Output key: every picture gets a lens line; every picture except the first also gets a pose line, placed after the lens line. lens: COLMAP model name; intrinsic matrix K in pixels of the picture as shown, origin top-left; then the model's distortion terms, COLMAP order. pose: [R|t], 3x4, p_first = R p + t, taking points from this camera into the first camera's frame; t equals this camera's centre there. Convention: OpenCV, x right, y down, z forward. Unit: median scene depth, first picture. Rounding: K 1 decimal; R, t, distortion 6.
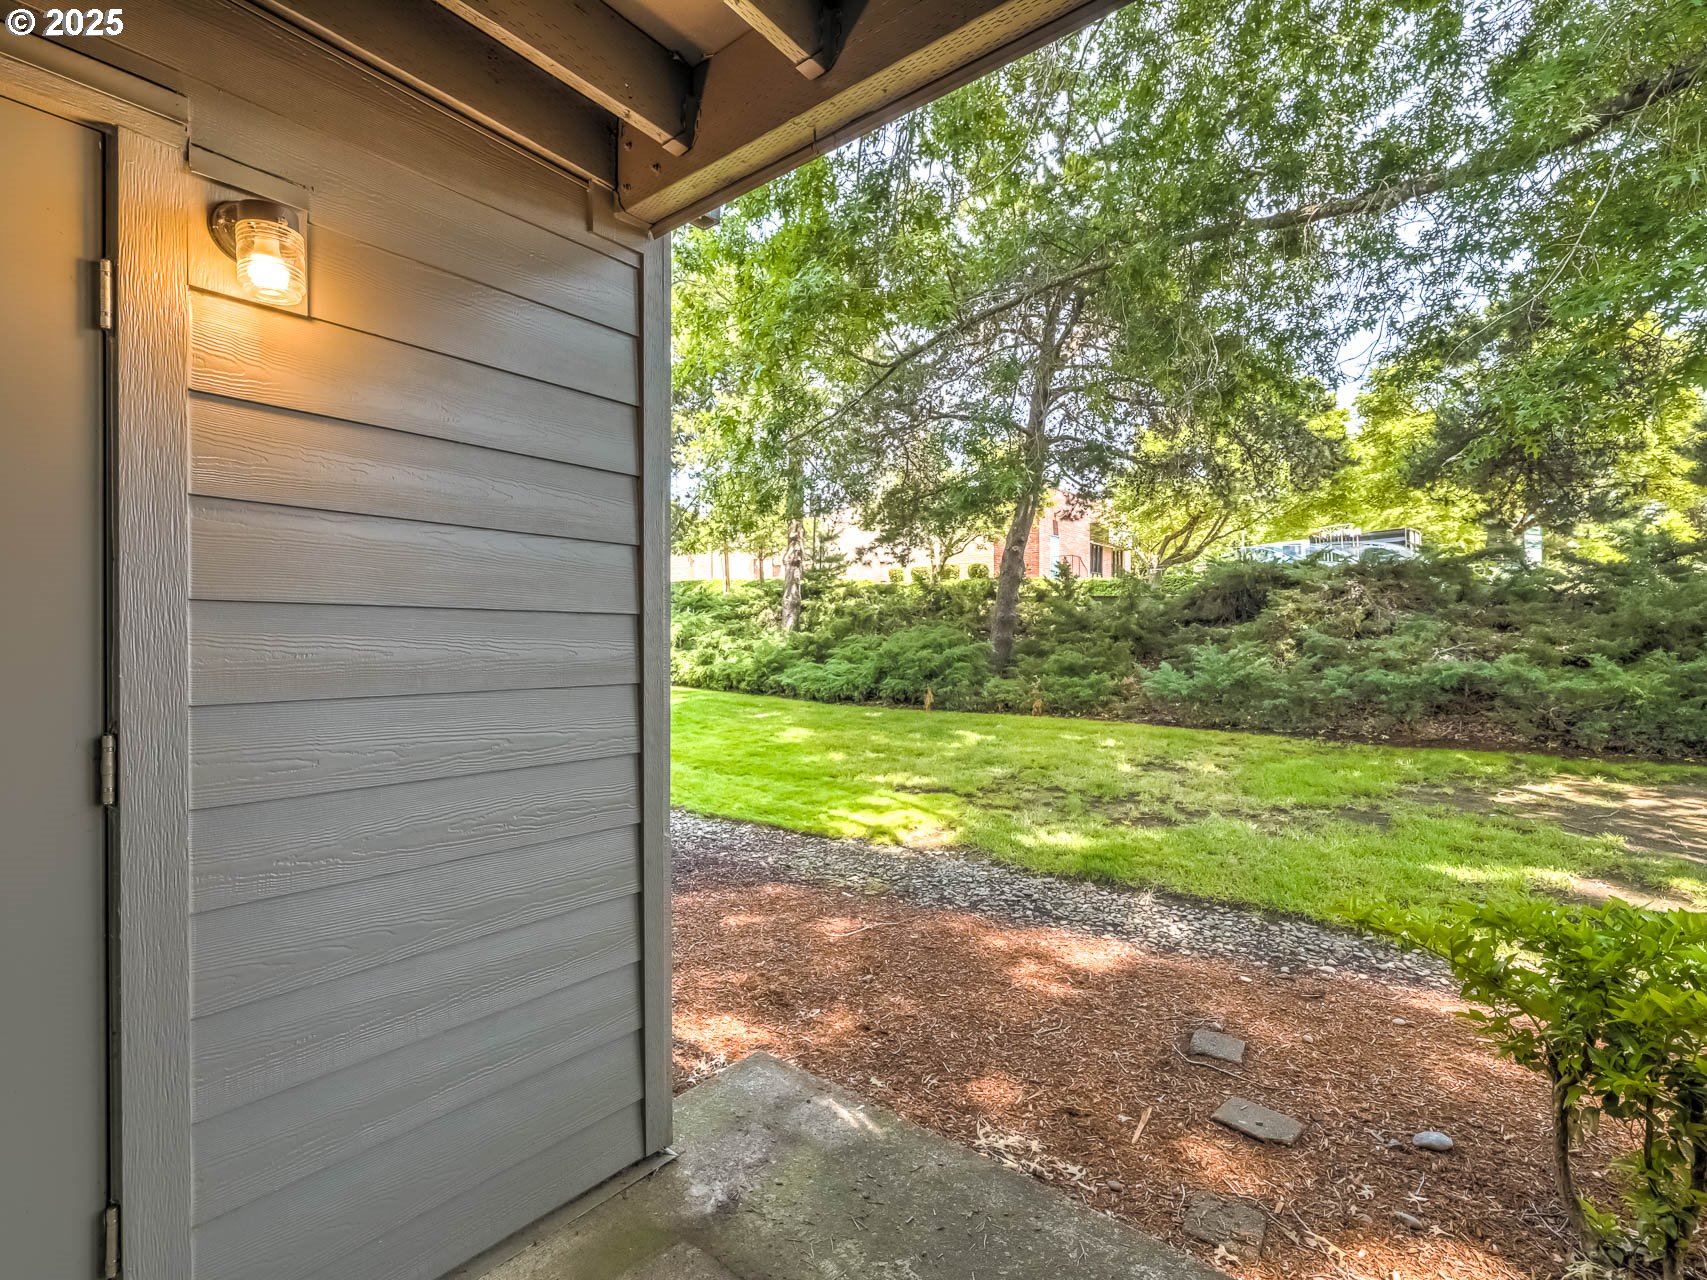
lens RADIAL K [[806.4, 0, 847.6], [0, 806.4, 638.0], [0, 0, 1]] dist [-0.000981, -0.000115]
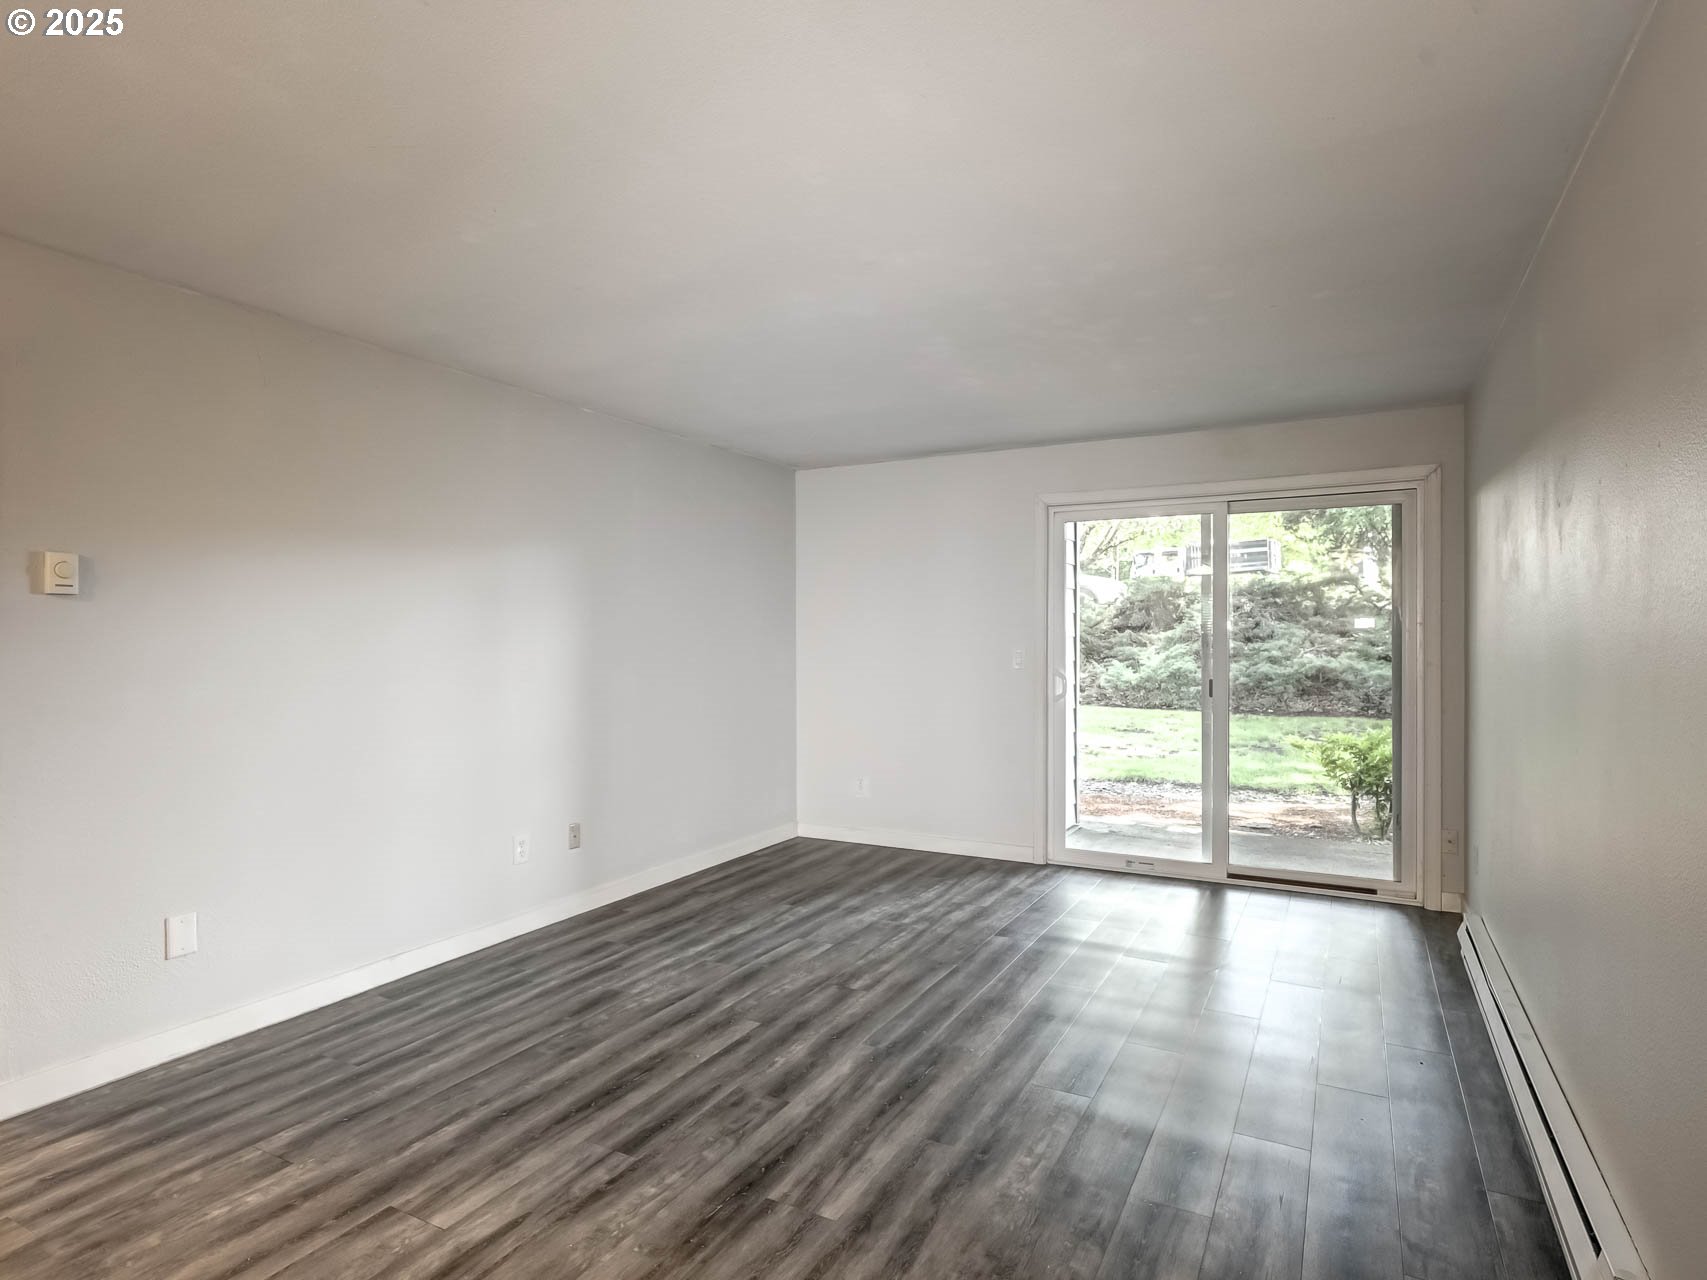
lens RADIAL K [[936.0, 0, 845.1], [0, 936.0, 640.4], [0, 0, 1]] dist [-0.000700, -0.000773]
pose [[0.982229, -0.001223, 0.187680, -0.395648], [0.001223, 0.999999, 0.000116, -0.003902], [-0.187680, 0.000116, 0.982230, -0.502133]]
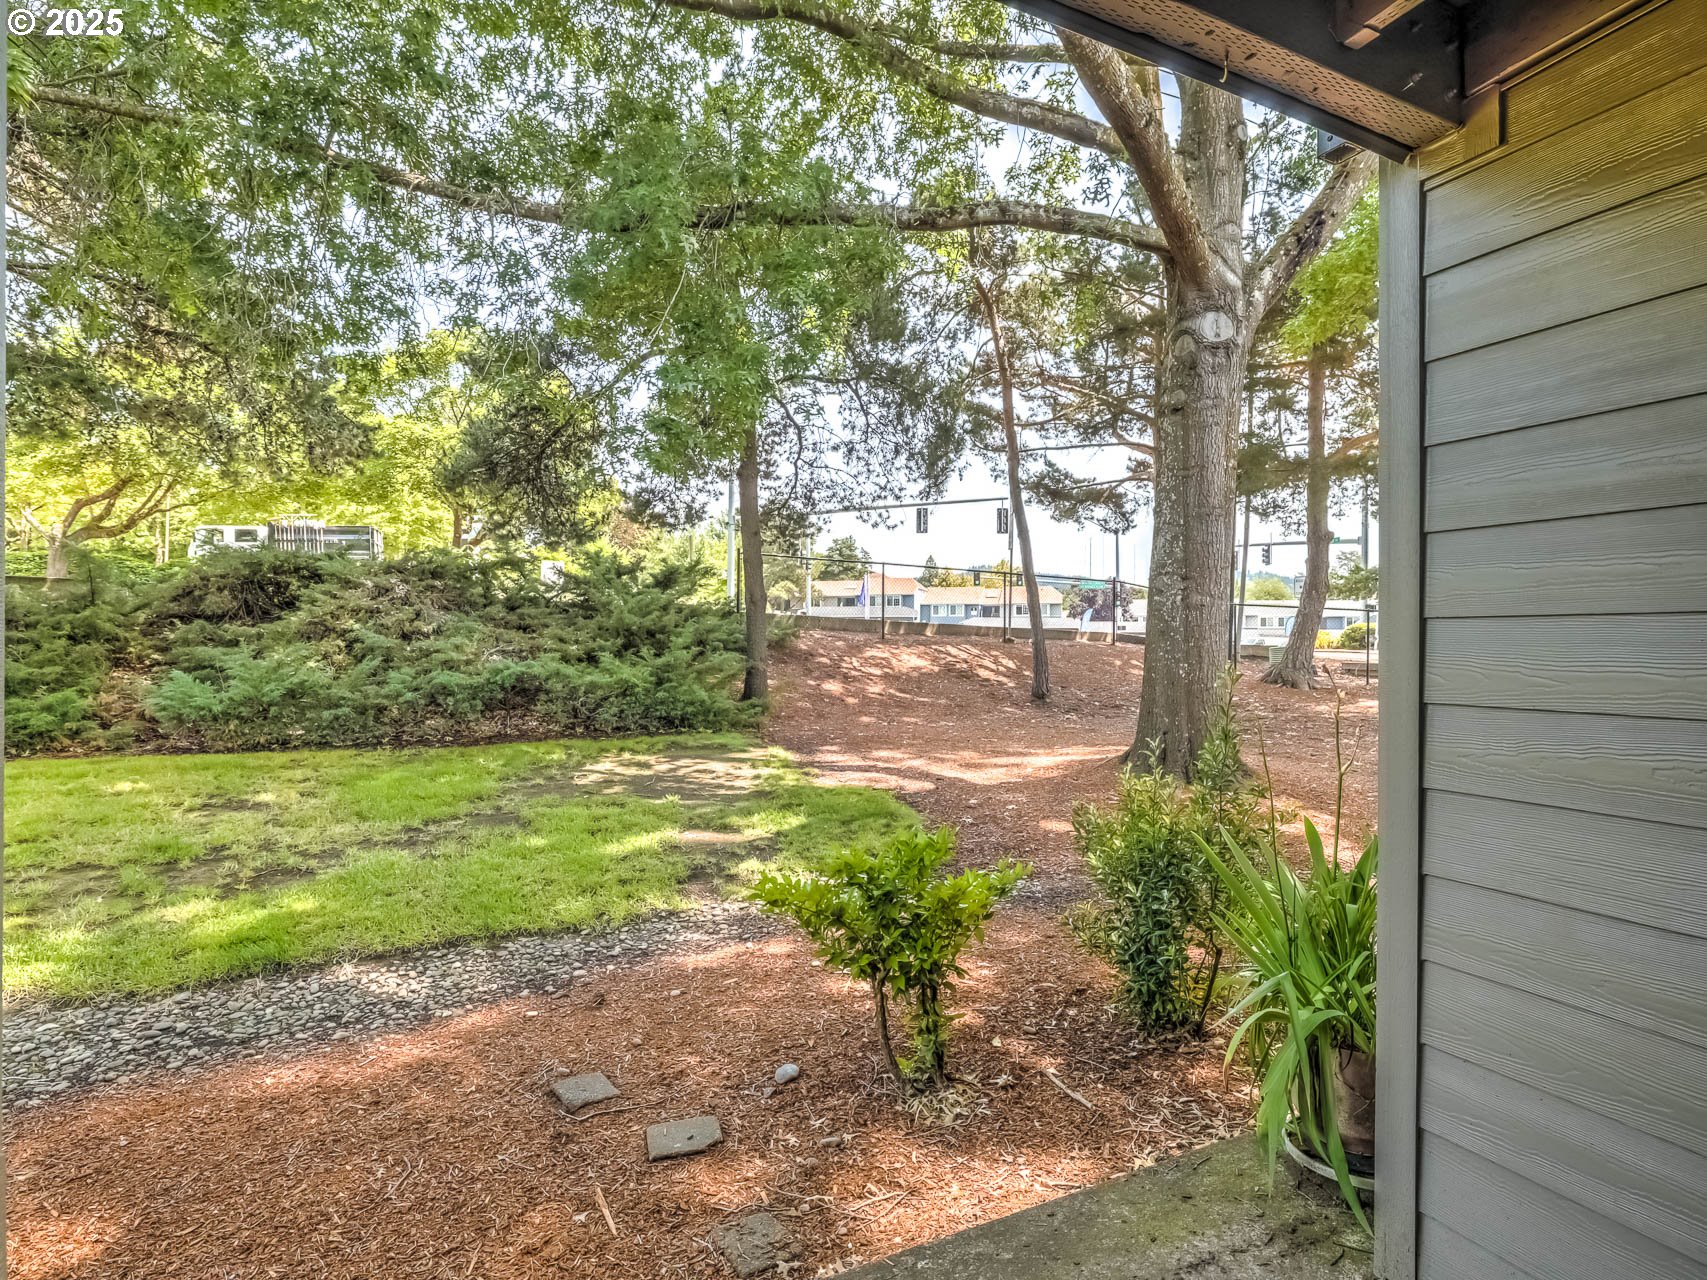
lens RADIAL K [[870.9, 0, 841.5], [0, 870.9, 641.7], [0, 0, 1]] dist [-0.001839, -0.000163]
pose [[0.421916, -0.002307, 0.906632, -0.103644], [-0.001429, 0.999994, 0.003210, -0.001082], [-0.906634, -0.002650, 0.421910, 0.108798]]
